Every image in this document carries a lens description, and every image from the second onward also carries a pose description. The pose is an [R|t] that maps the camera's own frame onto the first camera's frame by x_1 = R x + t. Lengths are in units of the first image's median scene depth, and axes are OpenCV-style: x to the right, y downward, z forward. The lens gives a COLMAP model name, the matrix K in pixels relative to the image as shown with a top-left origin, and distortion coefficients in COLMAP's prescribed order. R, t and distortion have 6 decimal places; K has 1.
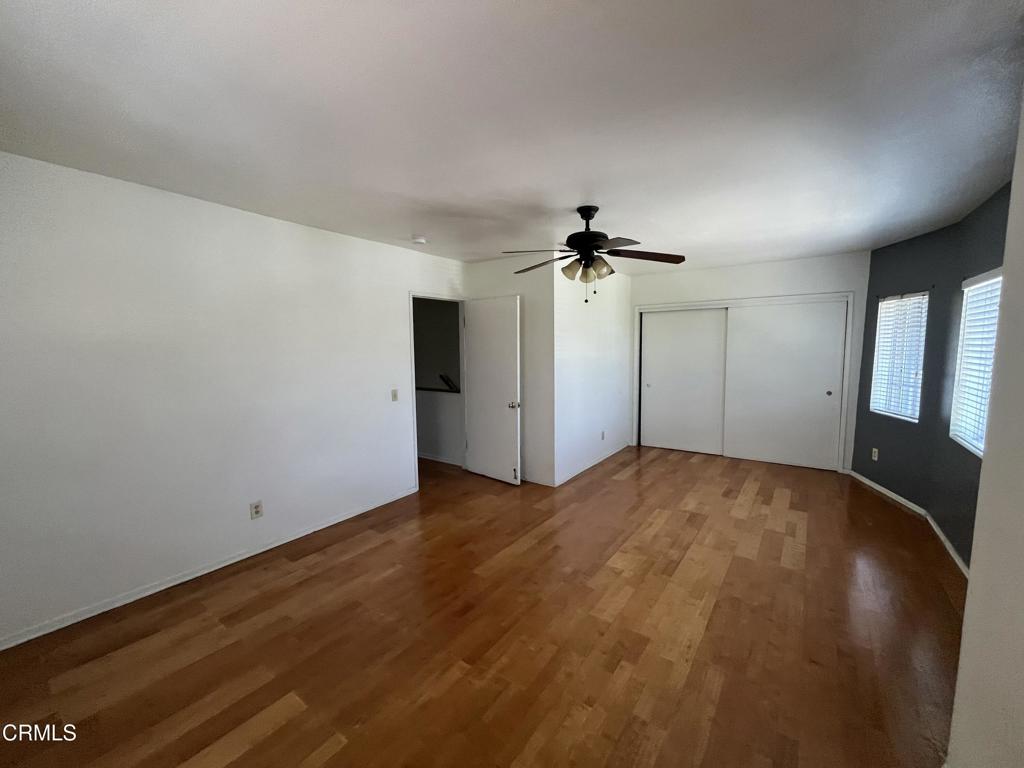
lens RADIAL K [[414.6, 0, 511.6], [0, 414.6, 381.5], [0, 0, 1]] dist [-0.002020, -0.000230]
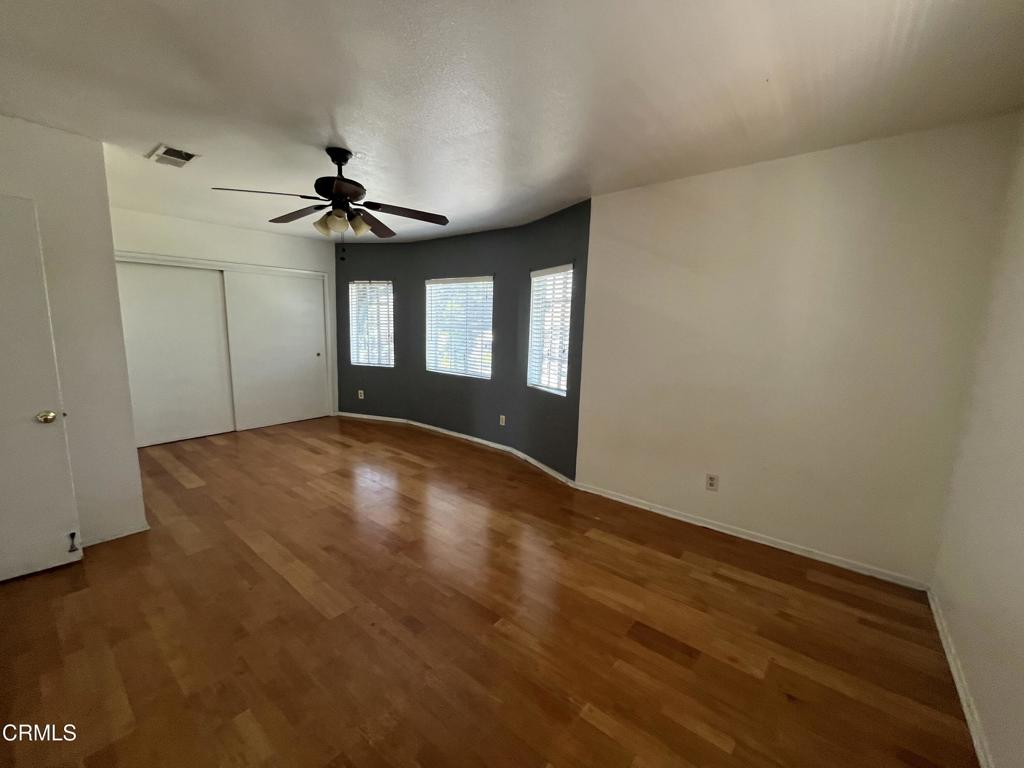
lens RADIAL K [[414.6, 0, 512.6], [0, 414.6, 384.6], [0, 0, 1]] dist [-0.002020, -0.000230]
pose [[0.051505, -0.140265, 0.988773, -0.485488], [0.063883, 0.988523, 0.136902, -0.017244], [-0.996627, 0.056115, 0.059874, 0.404858]]
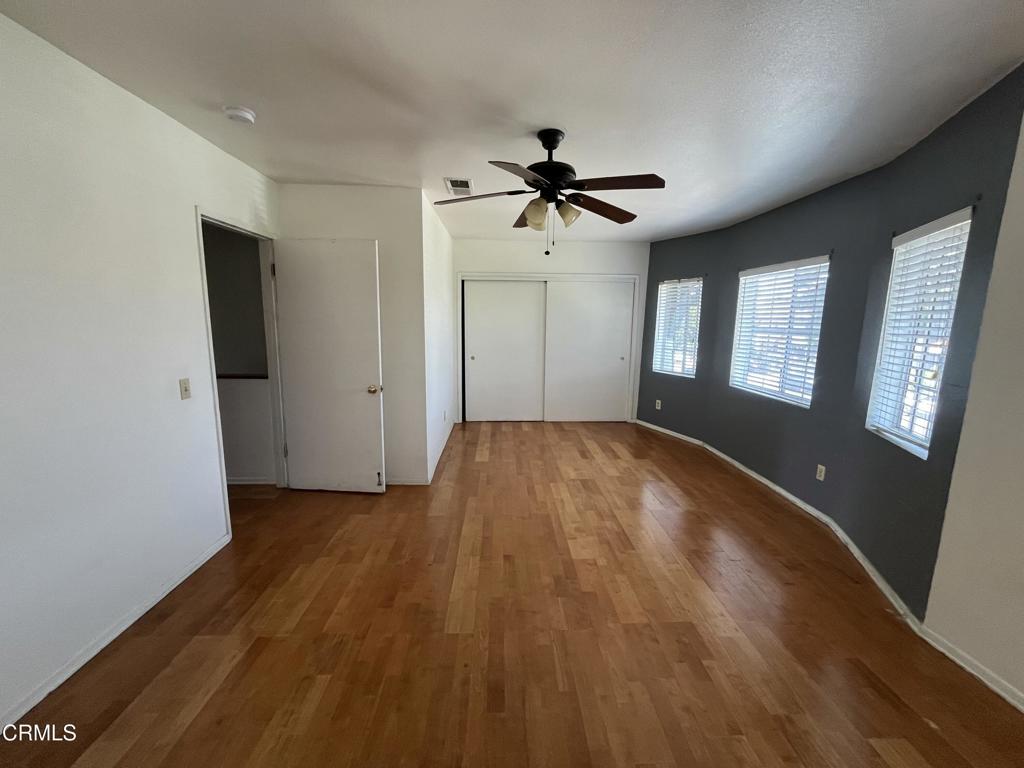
lens RADIAL K [[414.6, 0, 513.6], [0, 414.6, 384.1], [0, 0, 1]] dist [-0.002020, -0.000230]
pose [[0.788821, -0.073843, 0.610171, -0.260395], [0.033383, 0.996439, 0.077433, -0.002477], [-0.613716, -0.040711, 0.788477, 0.265595]]
